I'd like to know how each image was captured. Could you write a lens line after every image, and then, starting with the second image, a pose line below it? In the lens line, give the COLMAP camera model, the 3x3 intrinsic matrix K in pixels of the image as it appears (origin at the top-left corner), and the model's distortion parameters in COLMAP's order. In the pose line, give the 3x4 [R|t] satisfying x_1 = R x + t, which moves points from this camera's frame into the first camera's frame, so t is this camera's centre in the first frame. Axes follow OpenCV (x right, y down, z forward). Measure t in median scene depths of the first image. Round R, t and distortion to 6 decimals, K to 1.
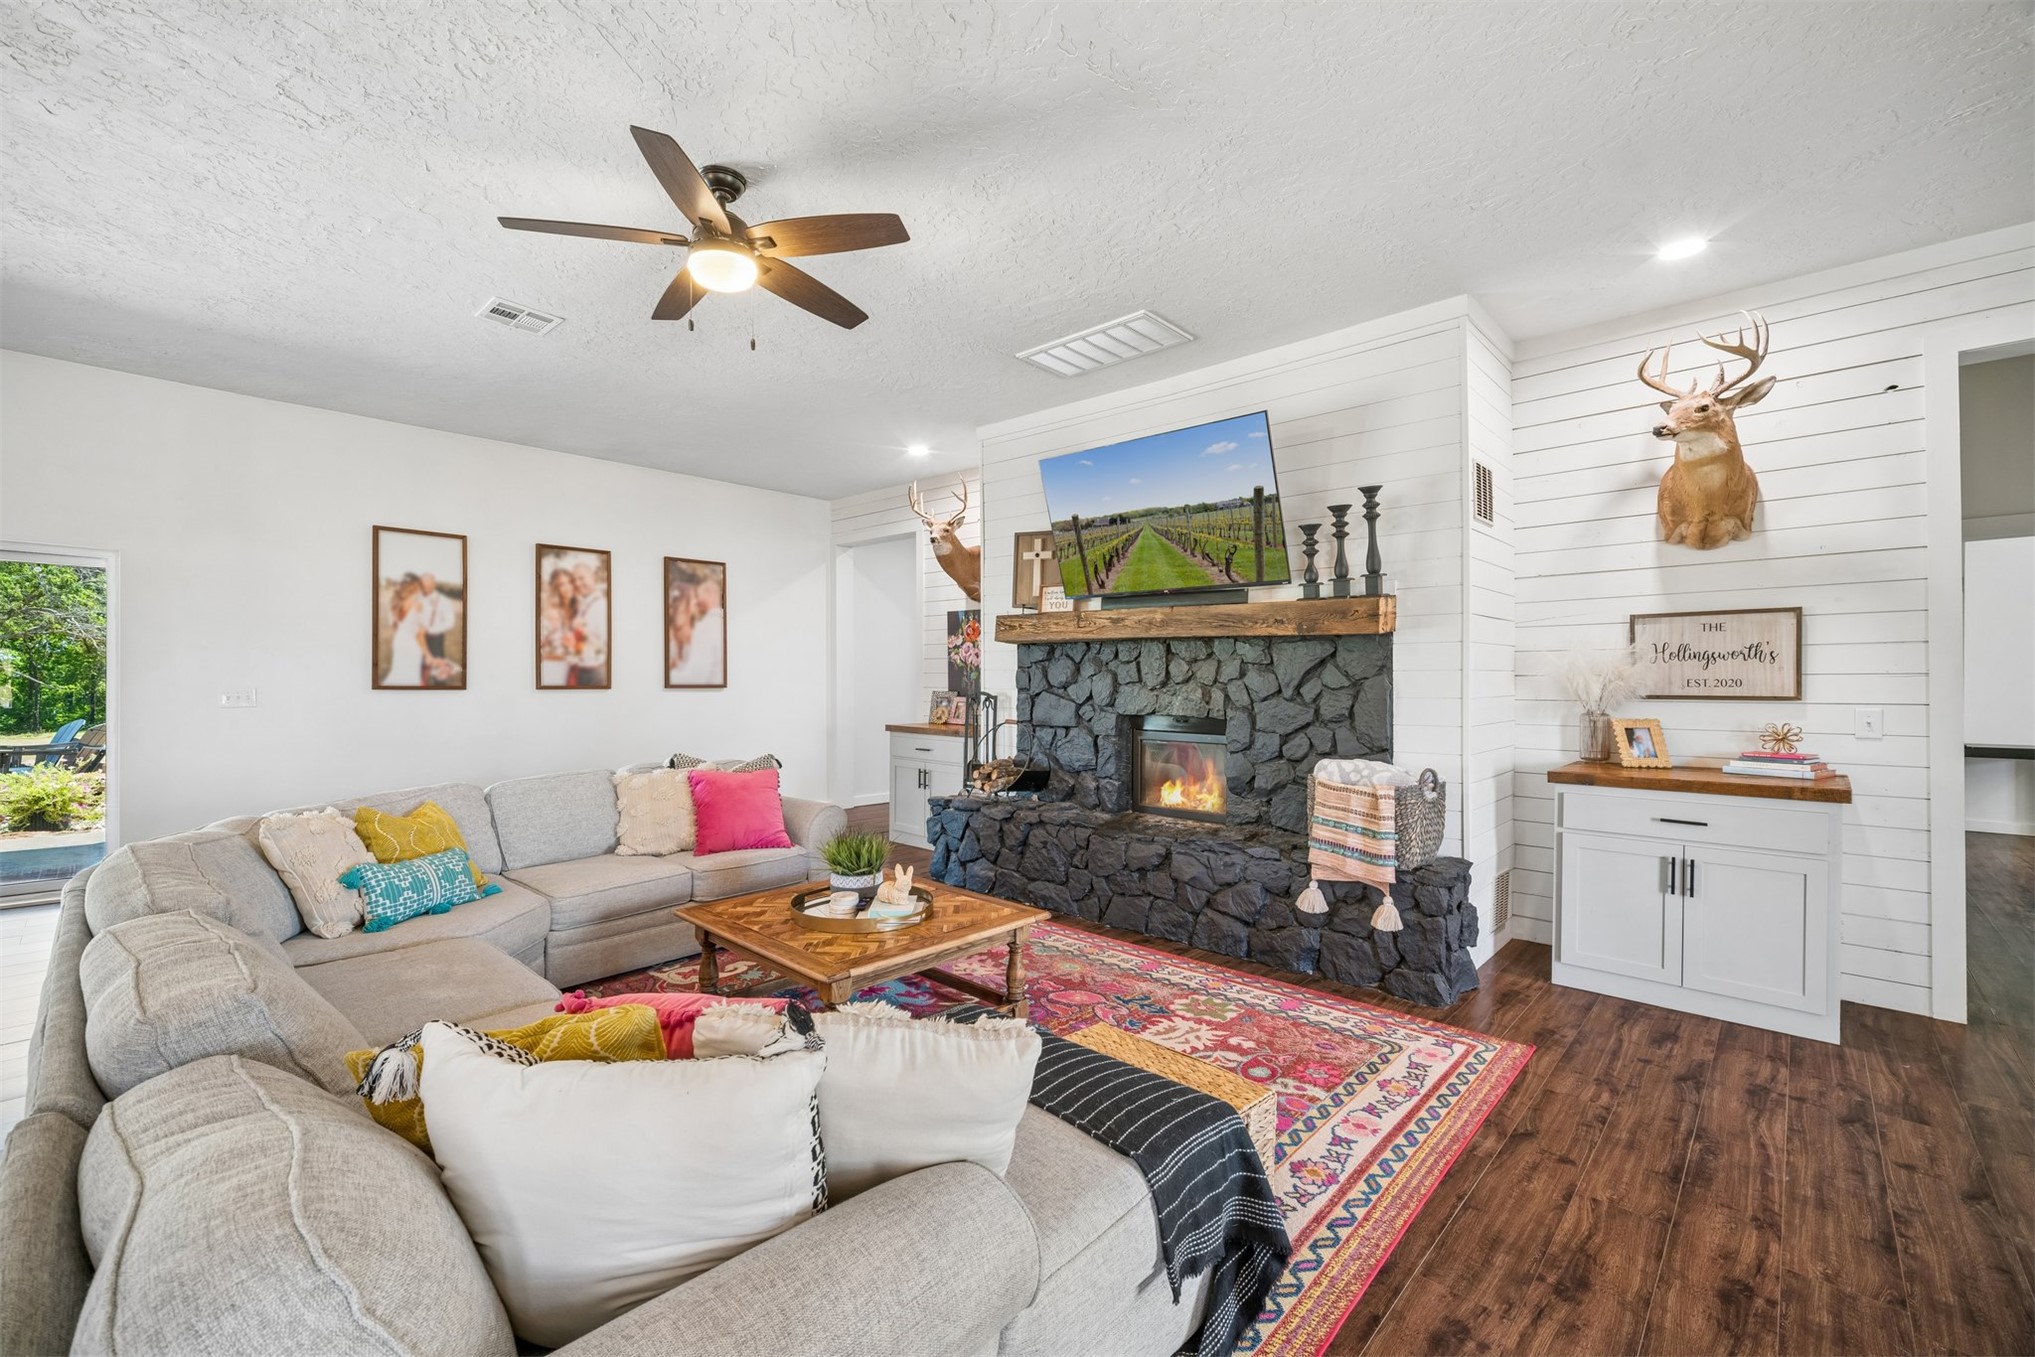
lens RADIAL K [[840.1, 0, 1019.6], [0, 840.1, 656.5], [0, 0, 1]] dist [-0.017487, 0.001530]
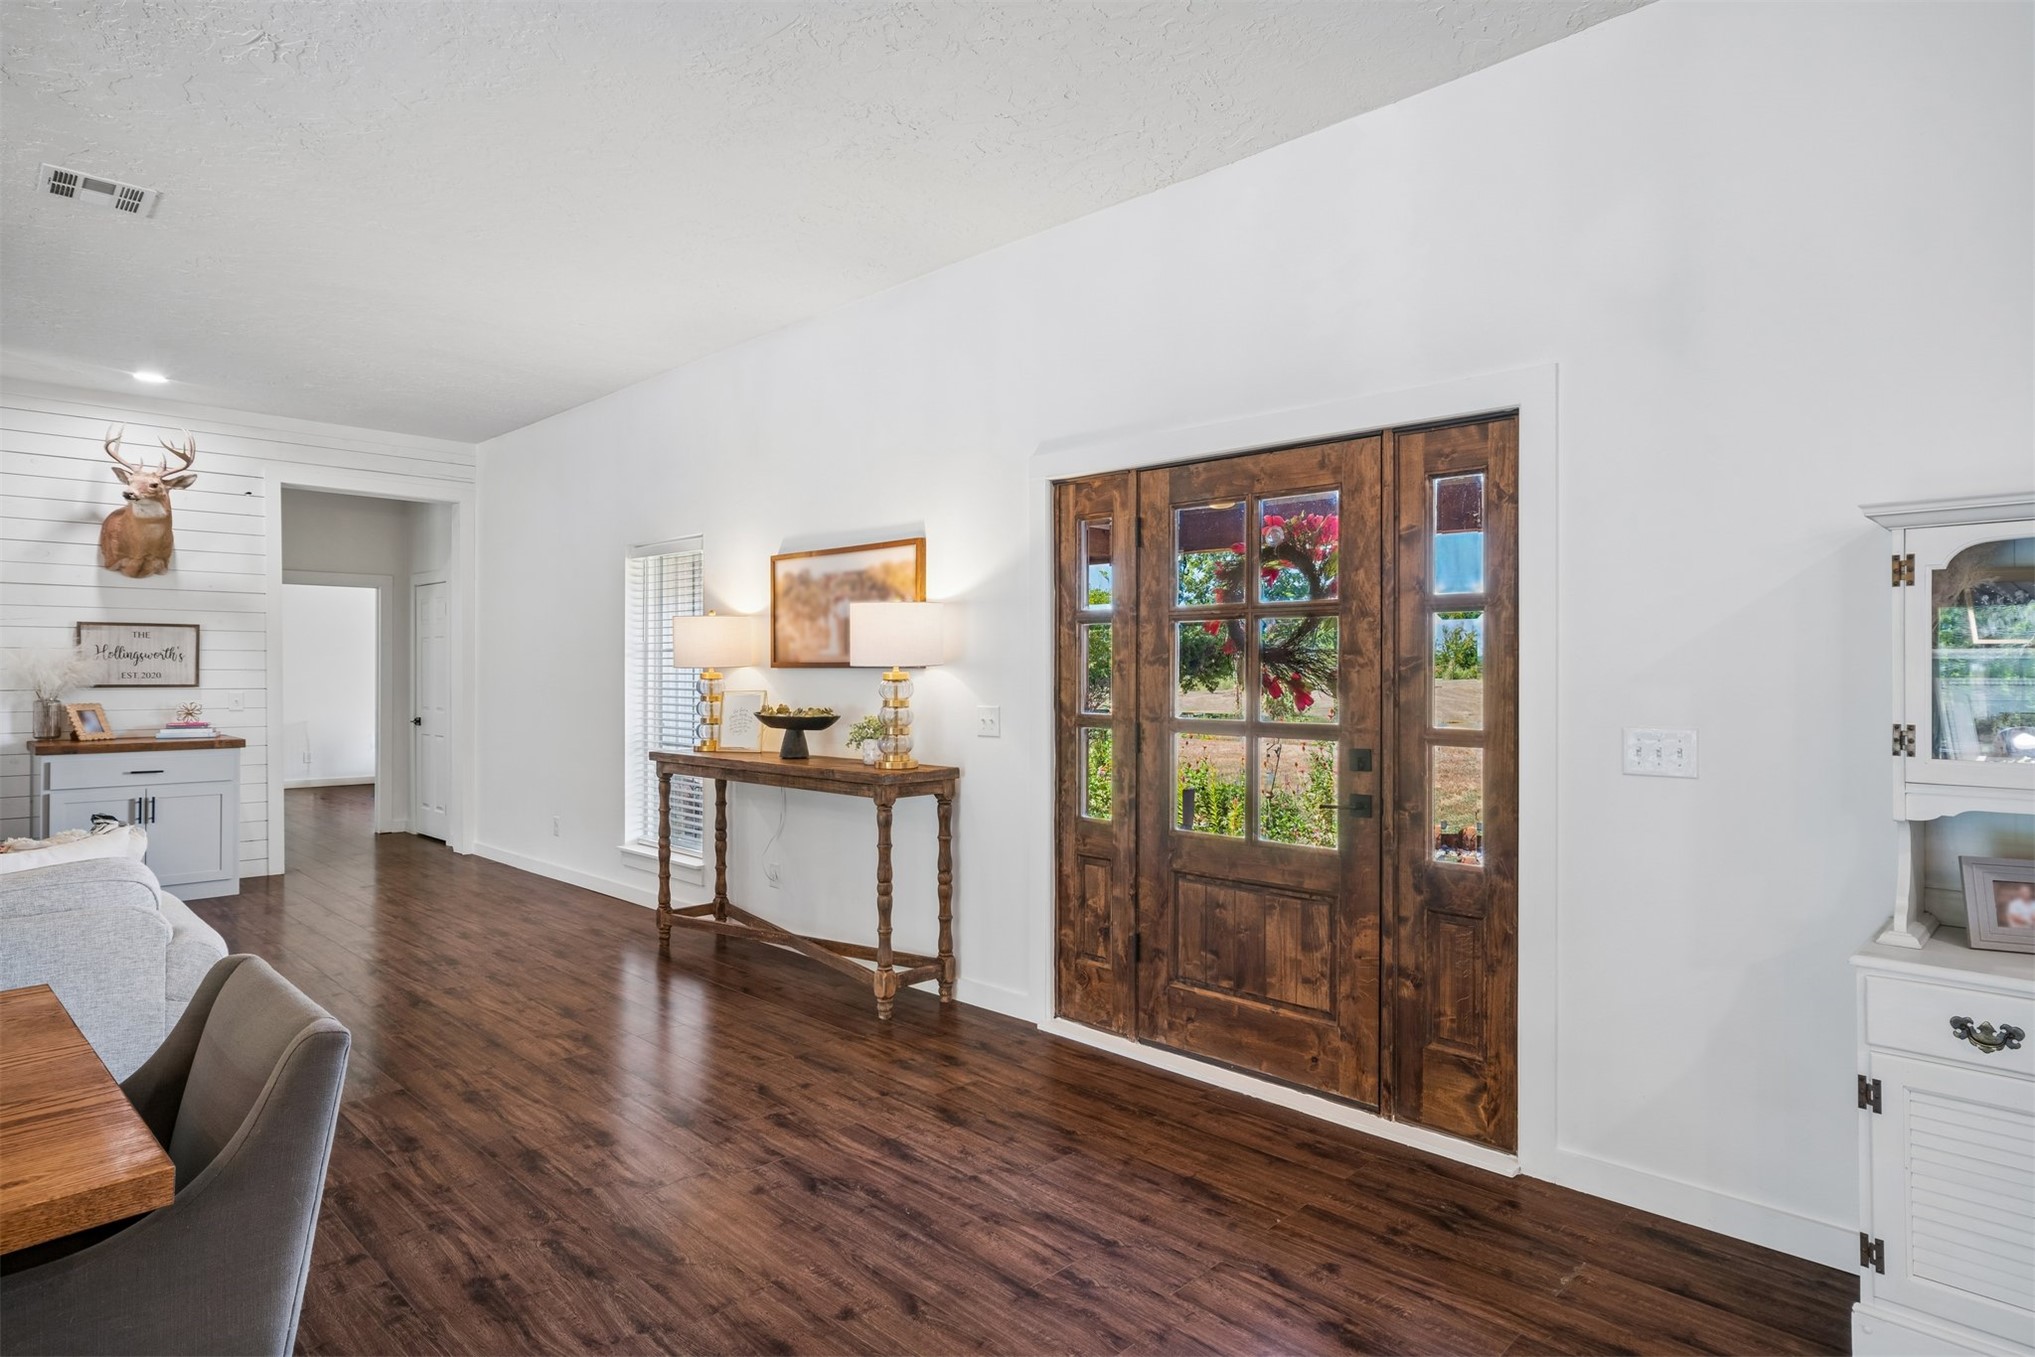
lens RADIAL K [[1094.3, 0, 985.4], [0, 1094.3, 711.3], [0, 0, 1]] dist [-0.001565, 0.002402]
pose [[0.037597, -0.046260, 0.998222, -0.894401], [-0.027327, 0.998507, 0.047303, -0.030791], [-0.998919, -0.029057, 0.036277, -0.451487]]
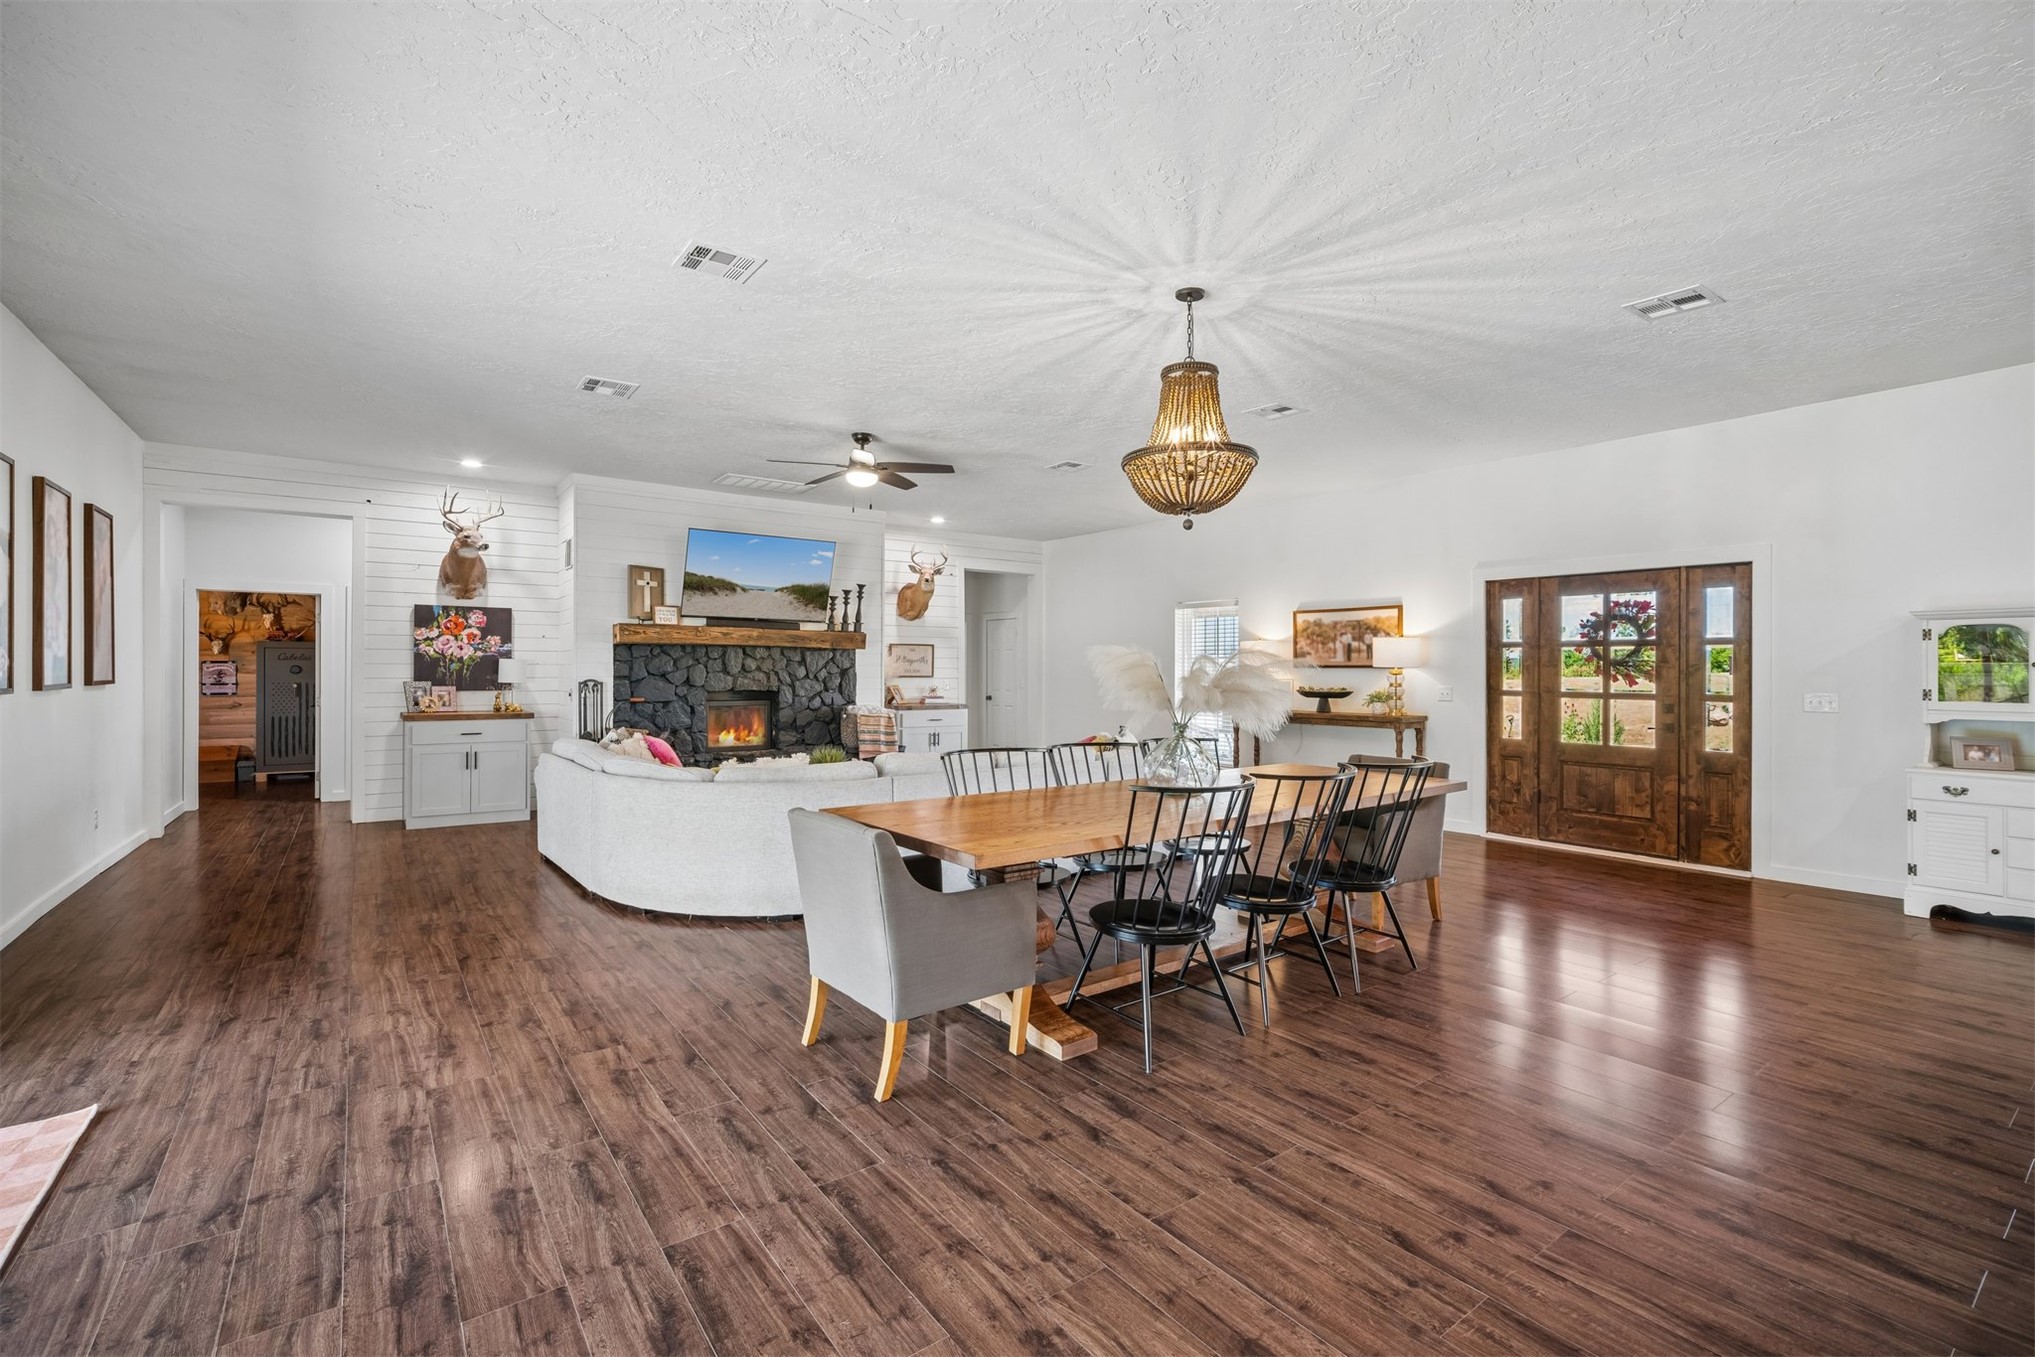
lens RADIAL K [[892.9, 0, 984.1], [0, 892.9, 693.9], [0, 0, 1]] dist [-0.008818, 0.005822]
pose [[0.192678, -0.034412, 0.980659, -1.858551], [-0.029161, 0.998743, 0.040776, -0.016175], [-0.980829, -0.036454, 0.191432, 0.198952]]
